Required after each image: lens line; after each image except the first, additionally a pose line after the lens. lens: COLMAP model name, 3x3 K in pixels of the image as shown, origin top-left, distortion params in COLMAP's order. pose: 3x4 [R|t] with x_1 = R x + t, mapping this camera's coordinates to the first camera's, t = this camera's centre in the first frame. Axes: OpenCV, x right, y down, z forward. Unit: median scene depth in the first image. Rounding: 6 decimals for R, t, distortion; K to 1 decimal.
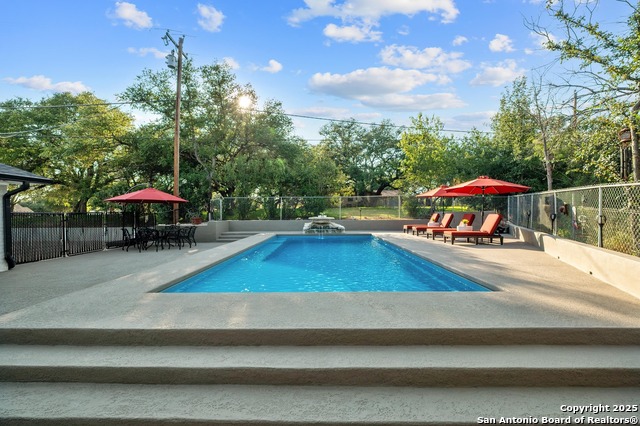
lens RADIAL K [[255.1, 0, 320.0], [0, 255.1, 213.0], [0, 0, 1]] dist [-0.000250, -0.000058]
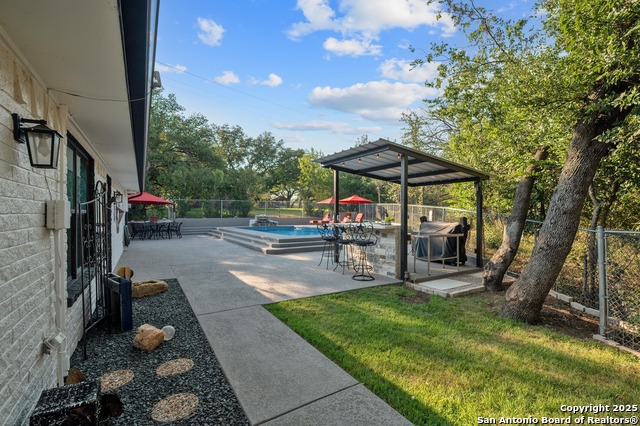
lens RADIAL K [[293.1, 0, 320.0], [0, 293.1, 213.0], [0, 0, 1]] dist [0.000886, 0.000047]
pose [[0.847281, 0.005448, 0.531118, -0.548740], [-0.002929, 0.999980, -0.005585, 0.009217], [-0.531137, 0.003176, 0.847280, -0.543645]]
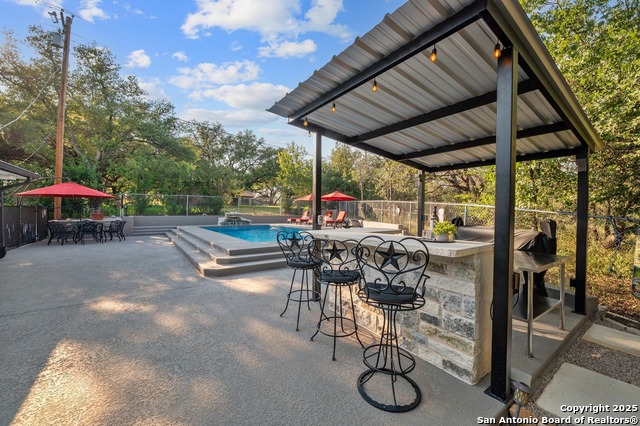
lens RADIAL K [[254.5, 0, 320.0], [0, 254.5, 213.0], [0, 0, 1]] dist [-0.010001, 0.000132]
pose [[0.806890, 0.004548, 0.590684, -0.365224], [-0.008446, 0.999957, 0.003839, 0.006688], [-0.590641, -0.008086, 0.806894, -0.282014]]
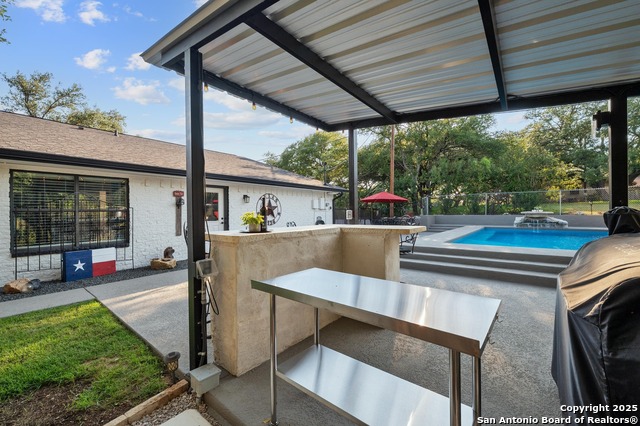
lens RADIAL K [[254.5, 0, 320.0], [0, 254.5, 213.0], [0, 0, 1]] dist [-0.010001, 0.000132]
pose [[0.783229, 0.000611, -0.621732, -0.039398], [0.002941, 0.999985, 0.004687, 0.013240], [0.621726, -0.005499, 0.783216, -0.291543]]
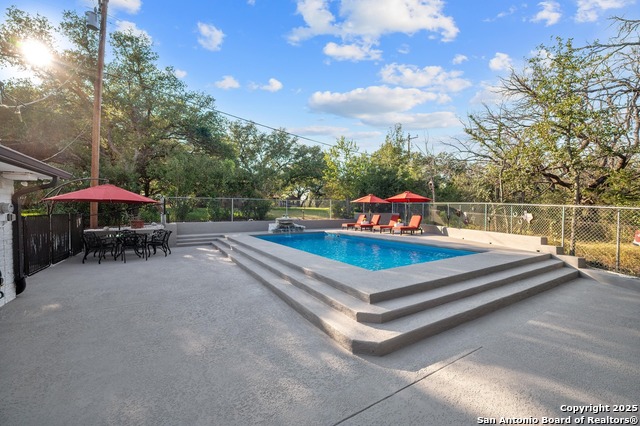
lens RADIAL K [[254.5, 0, 320.0], [0, 254.5, 213.0], [0, 0, 1]] dist [-0.010001, 0.000132]
pose [[0.849460, 0.000107, 0.527652, -0.409819], [-0.001853, 0.999994, 0.002781, -0.008727], [-0.527649, -0.003340, 0.849456, -0.026397]]
